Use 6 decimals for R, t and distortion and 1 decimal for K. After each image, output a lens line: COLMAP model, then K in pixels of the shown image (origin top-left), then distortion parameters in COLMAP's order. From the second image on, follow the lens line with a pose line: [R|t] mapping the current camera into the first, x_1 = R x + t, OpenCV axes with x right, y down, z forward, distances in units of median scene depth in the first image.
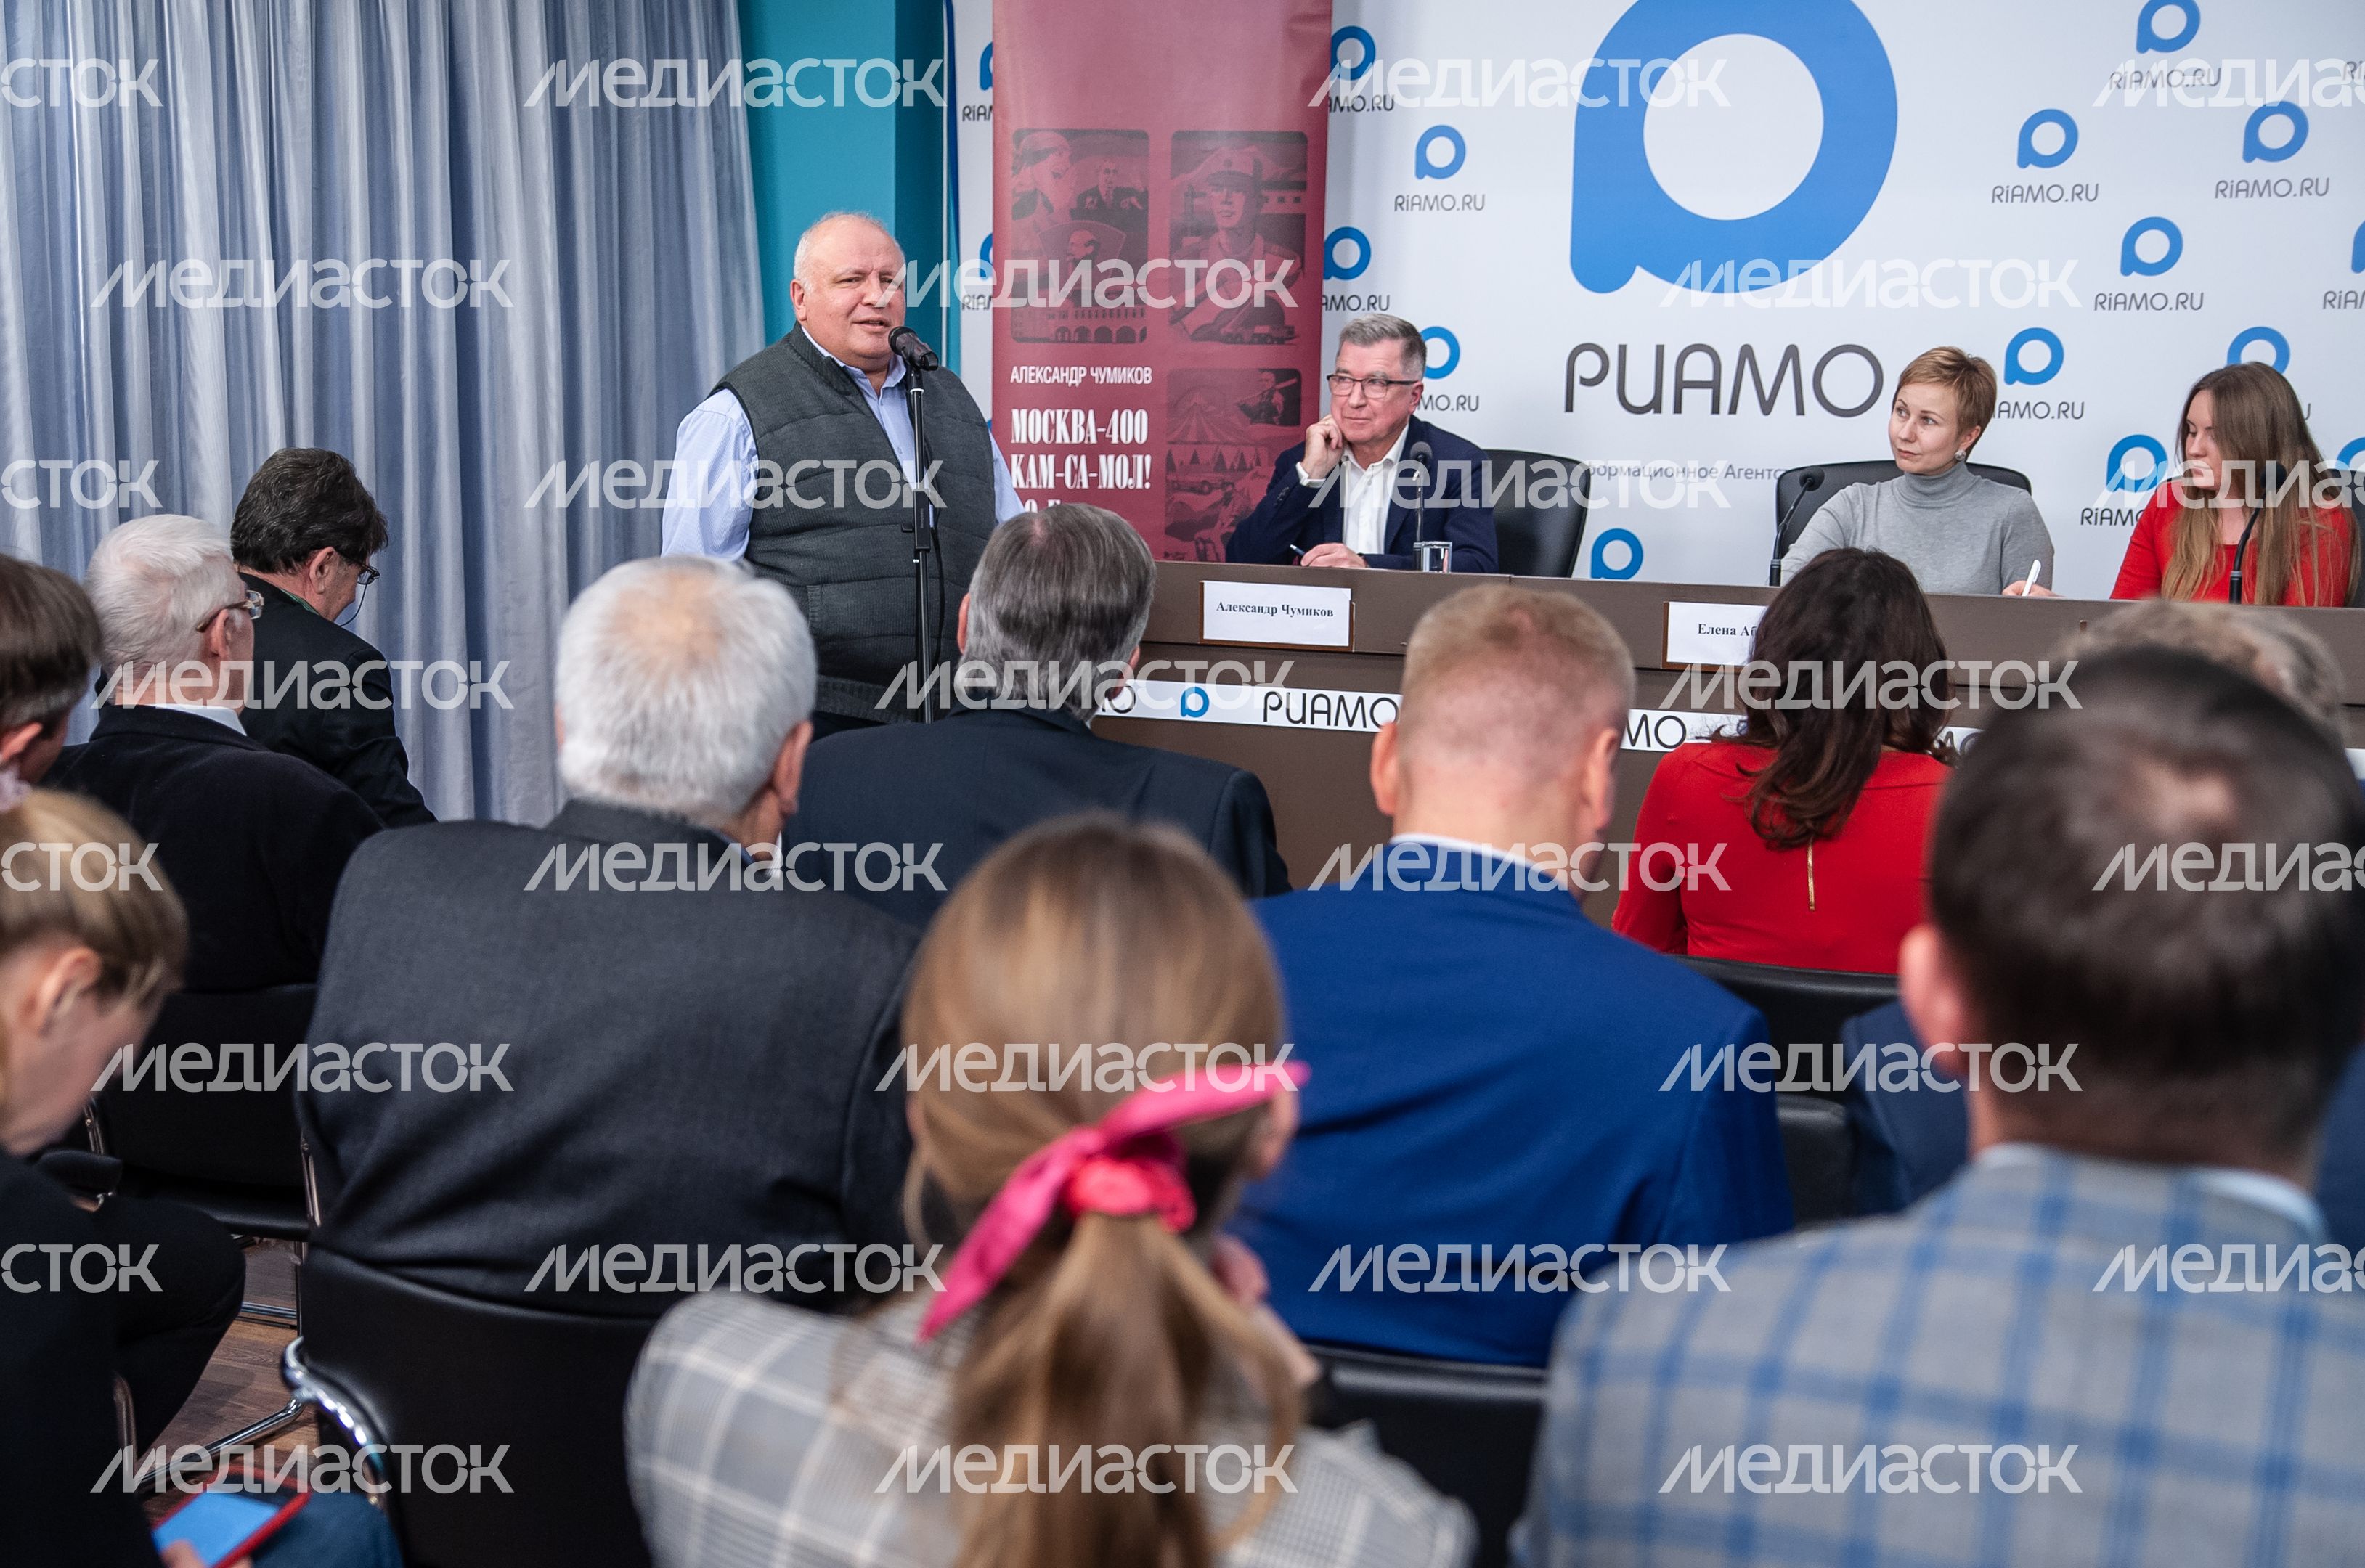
lens RADIAL K [[3342.9, 0, 1090.2], [0, 3342.9, 843.4], [0, 0, 1]] dist [0.019857, 0.000000]
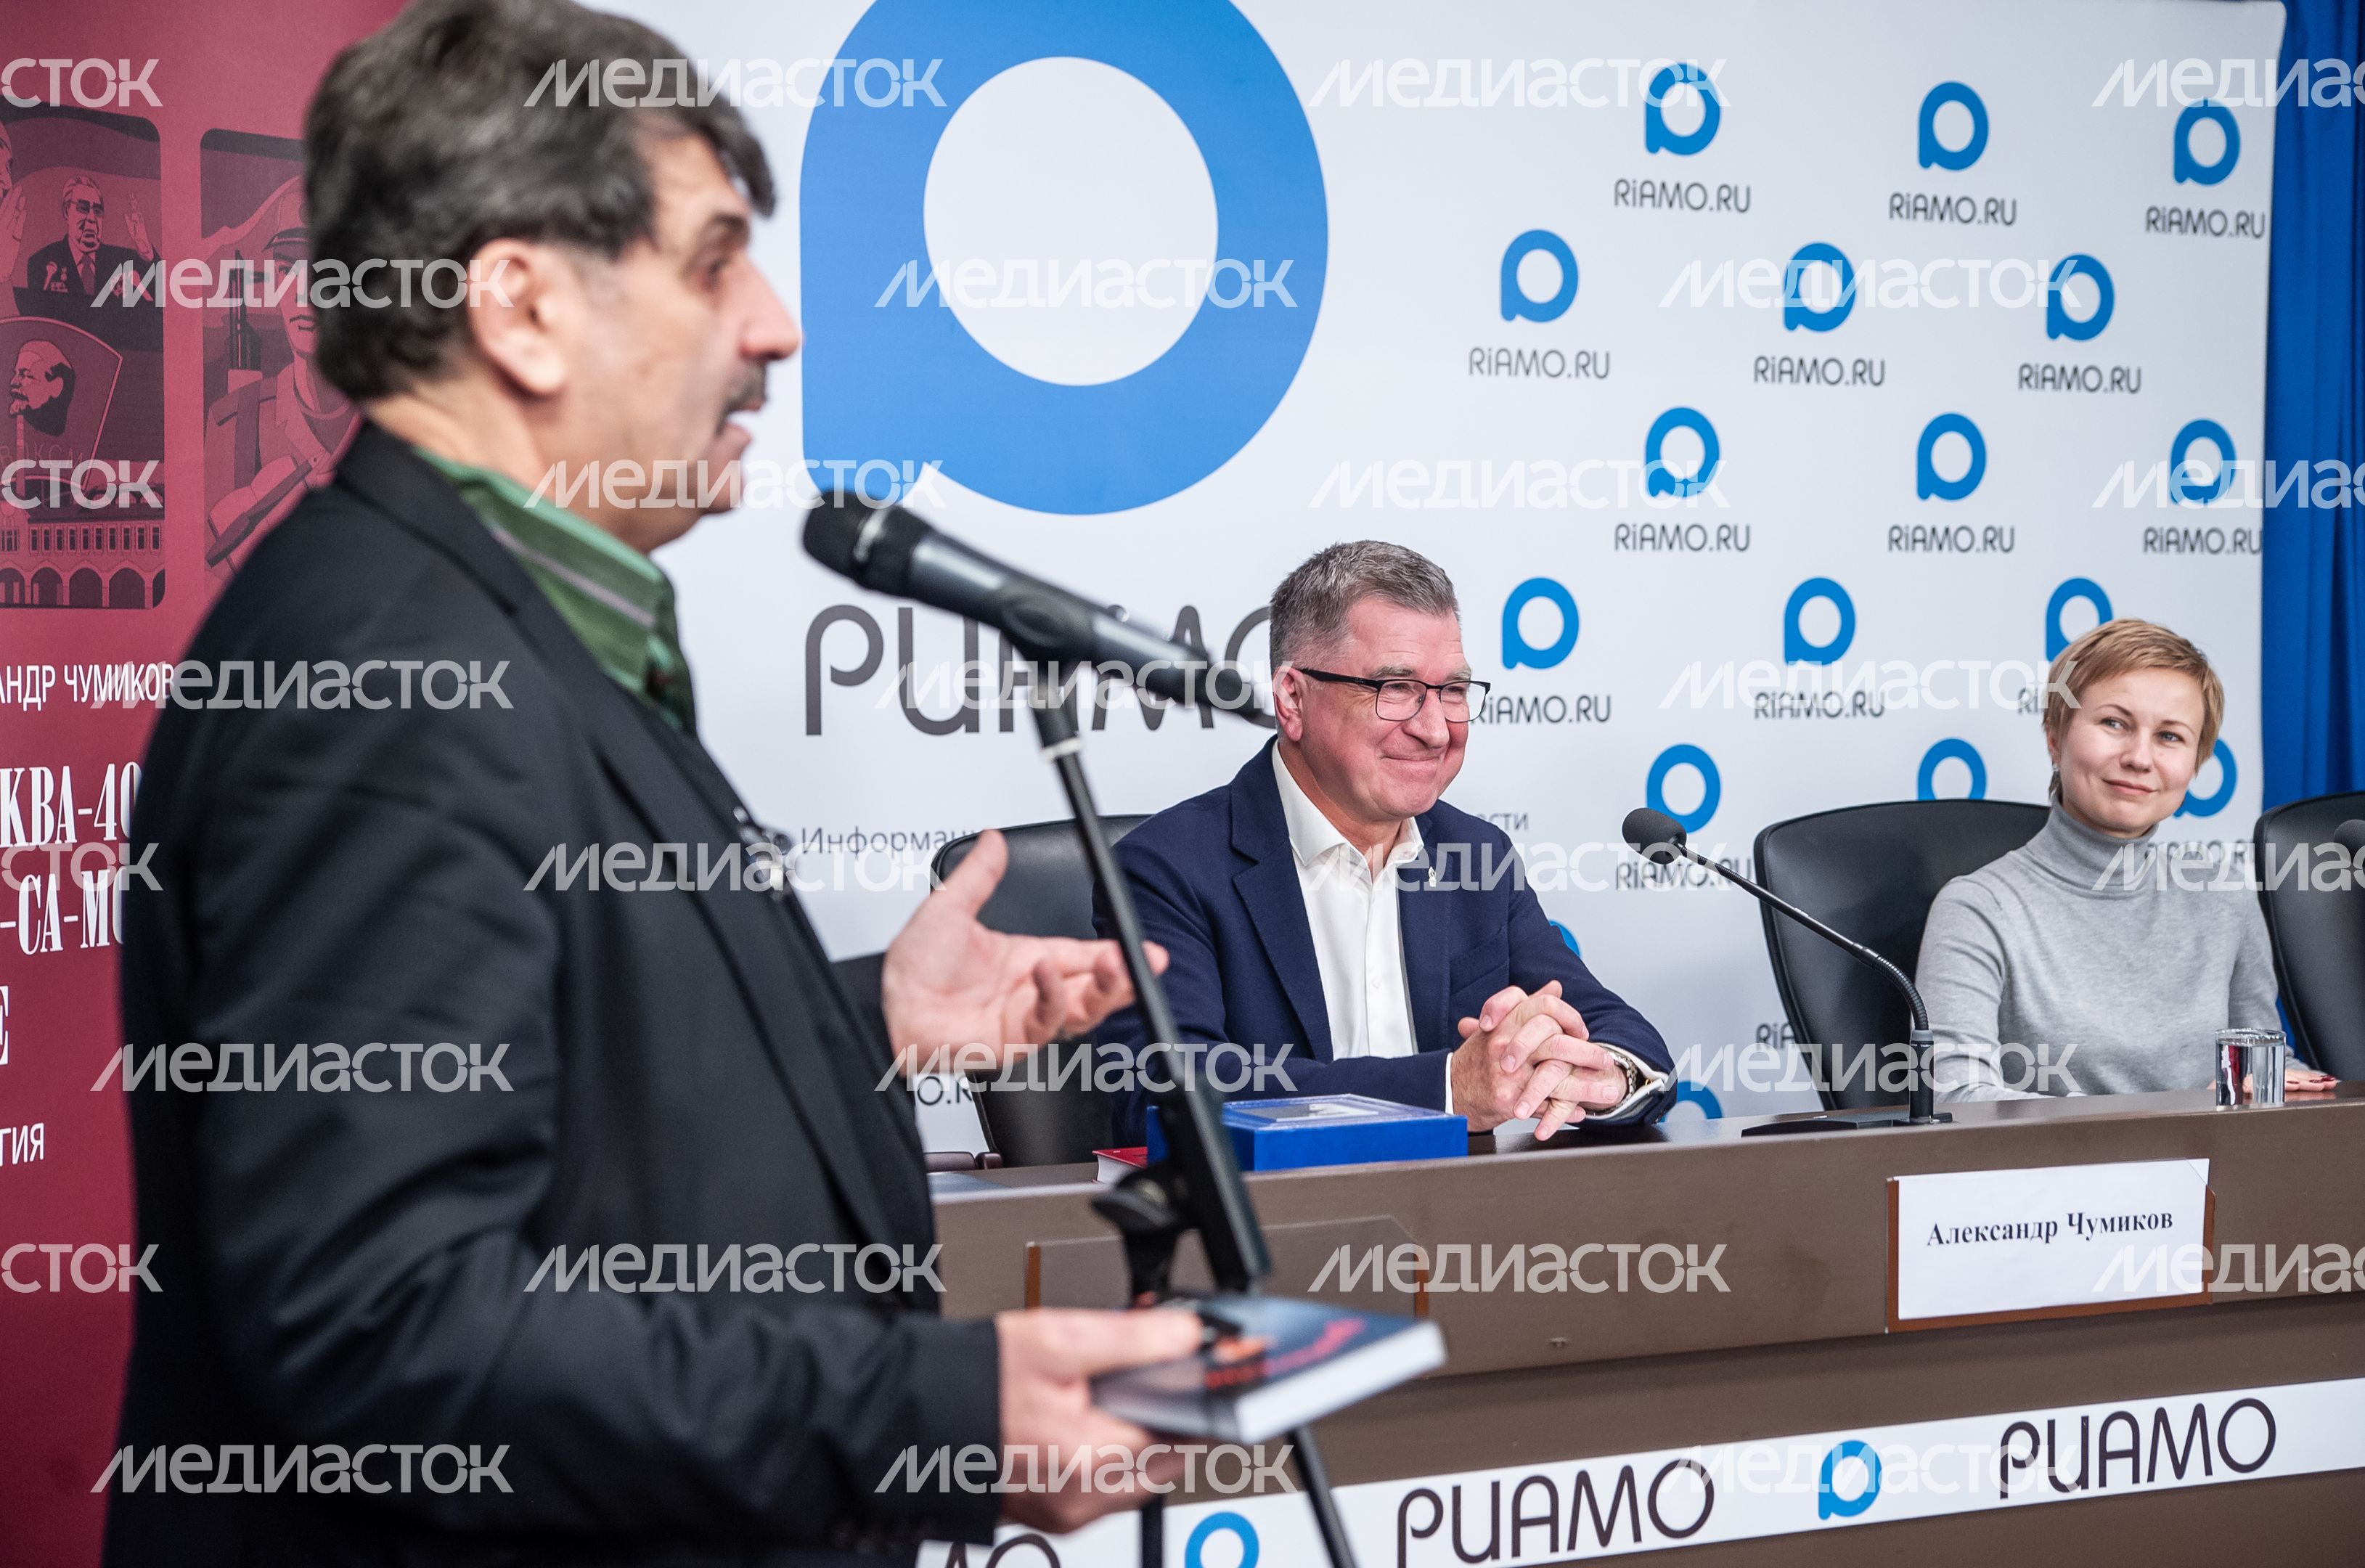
lens RADIAL K [[3749.9, 0, 1197.3], [0, 3749.9, 792.7], [0, 0, 1]] dist [0.150674, 0.000000]
pose [[0.608207, -0.044023, 0.792557, -0.293925], [0.123446, 0.991559, -0.039655, -0.090669], [-0.784121, 0.121956, 0.608508, 0.604173]]
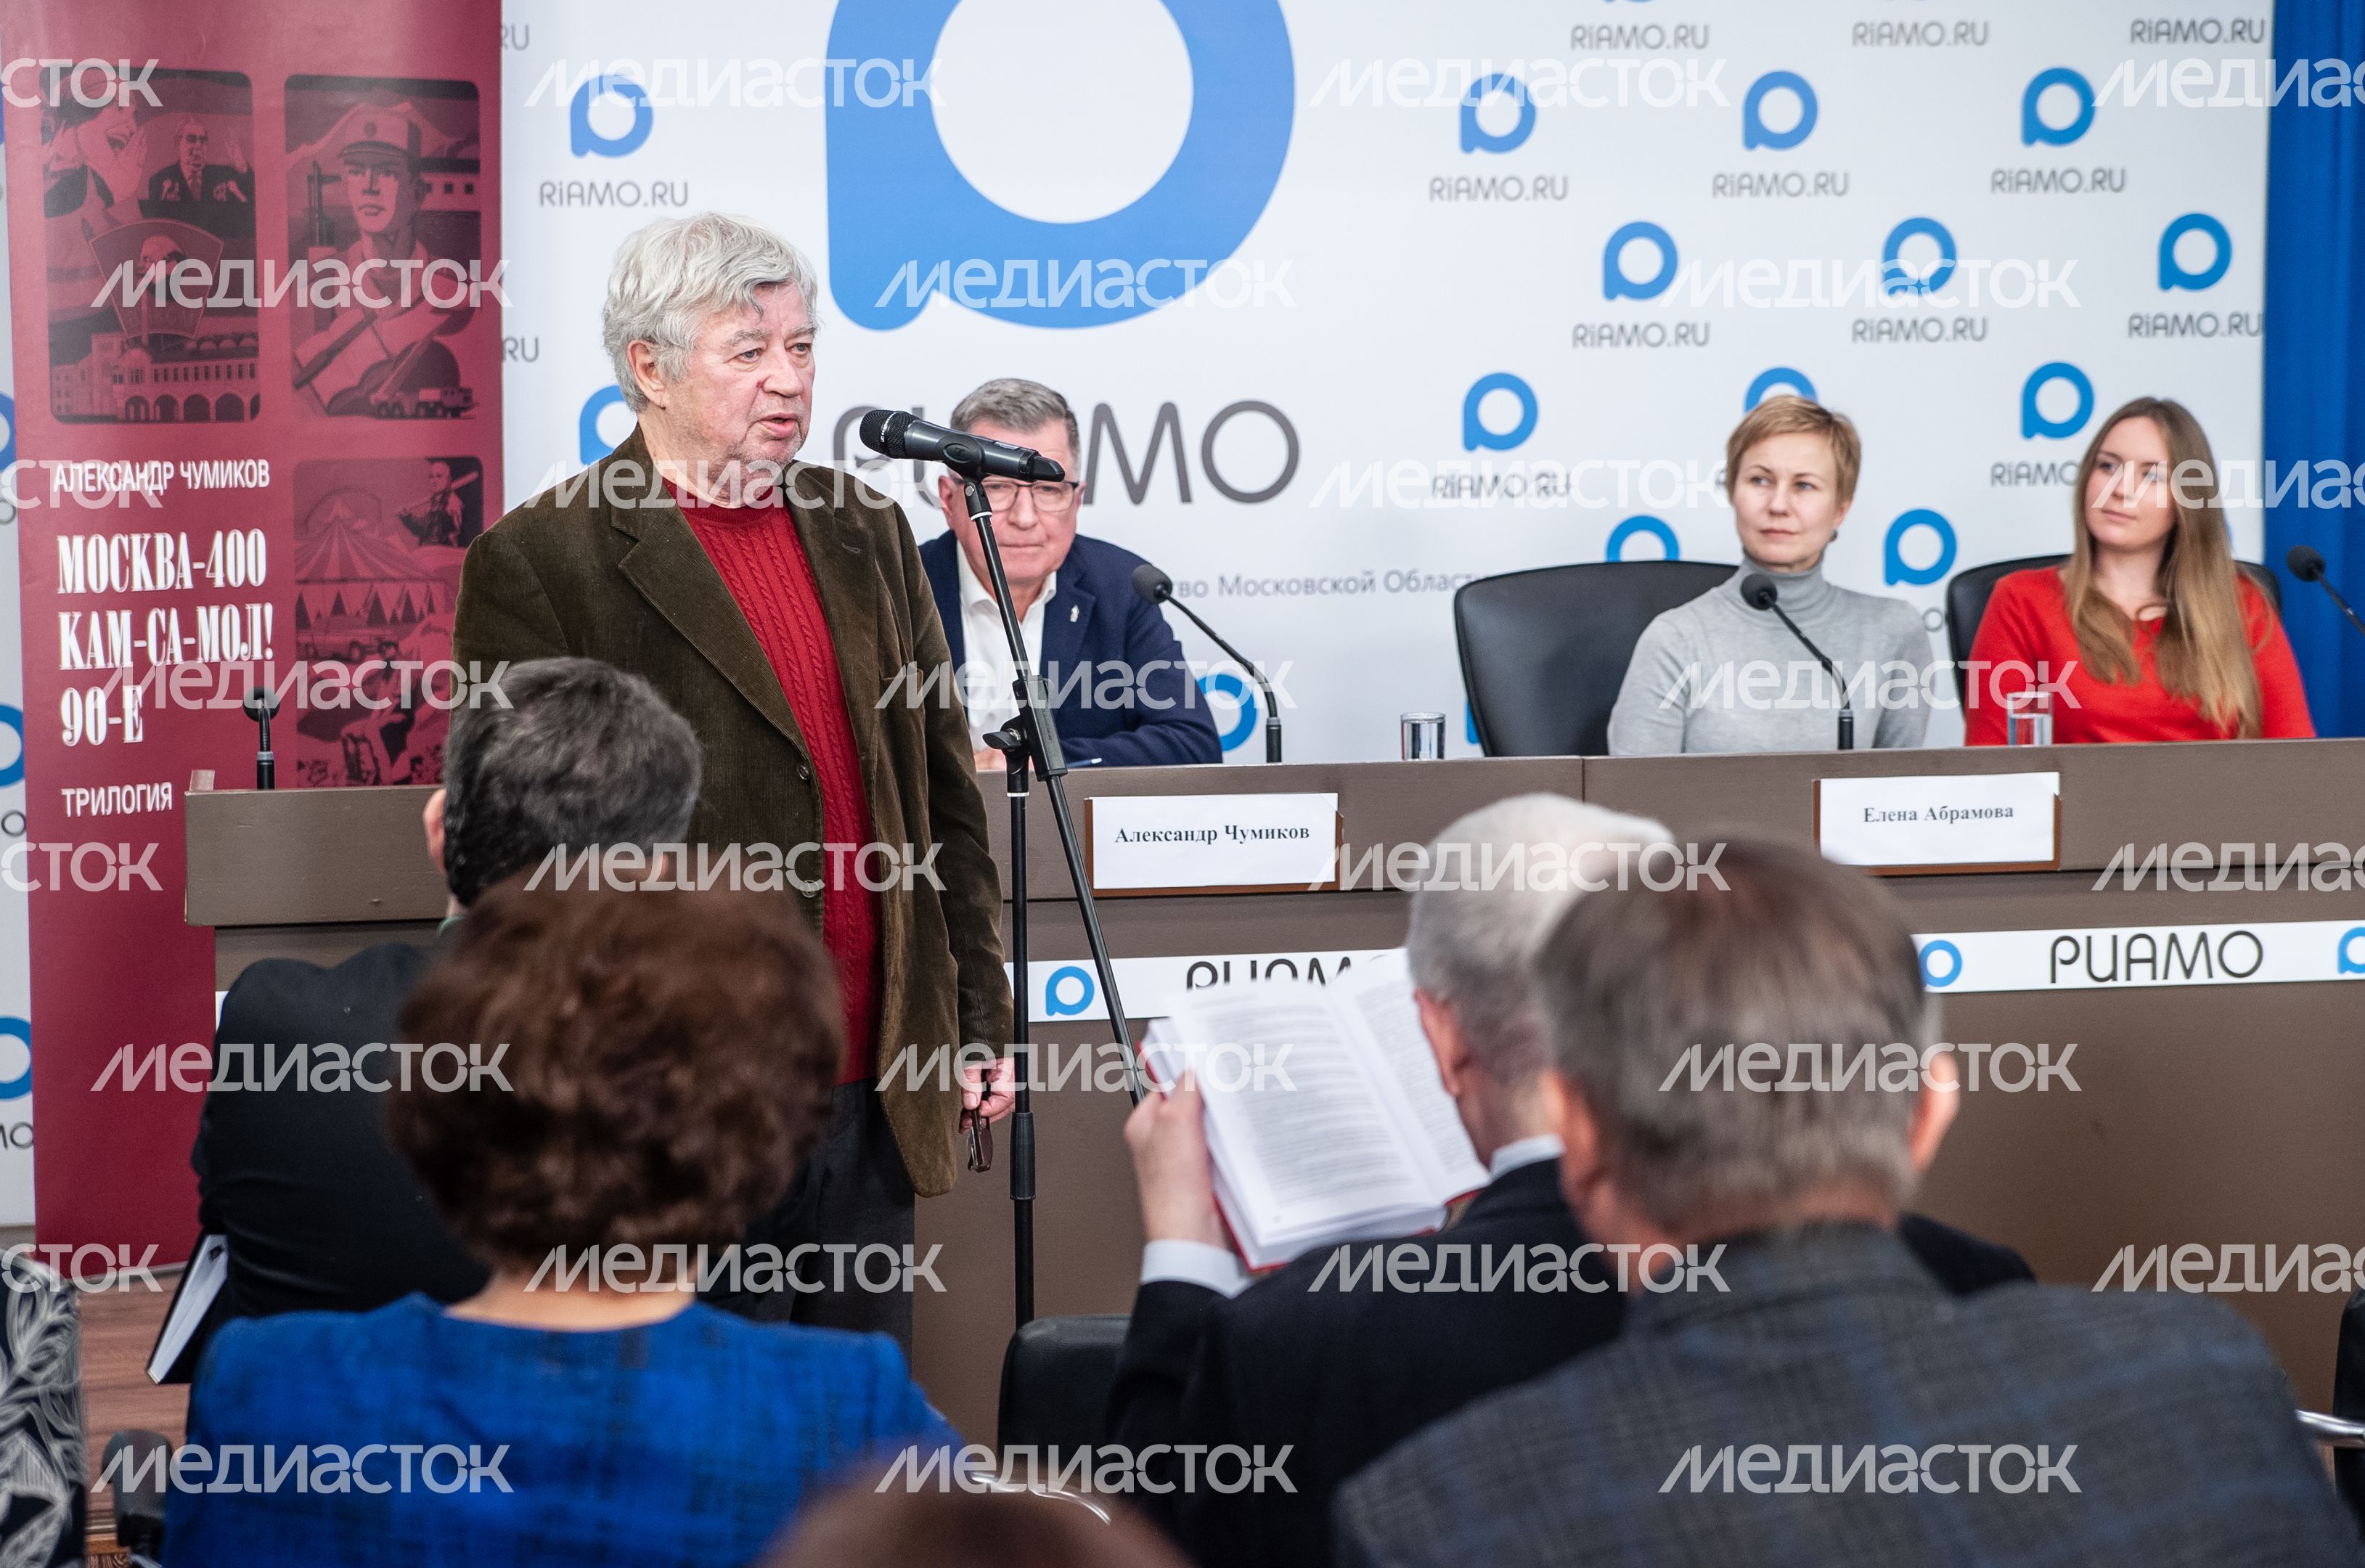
lens RADIAL K [[4932.9, 0, 1224.4], [0, 4932.9, 716.8], [0, 0, 1]] dist [0.264425, 0.000000]
pose [[0.796544, -0.061374, 0.601457, -0.393332], [0.107784, 0.993313, -0.041385, -0.040443], [-0.594895, 0.097792, 0.797832, 0.182435]]
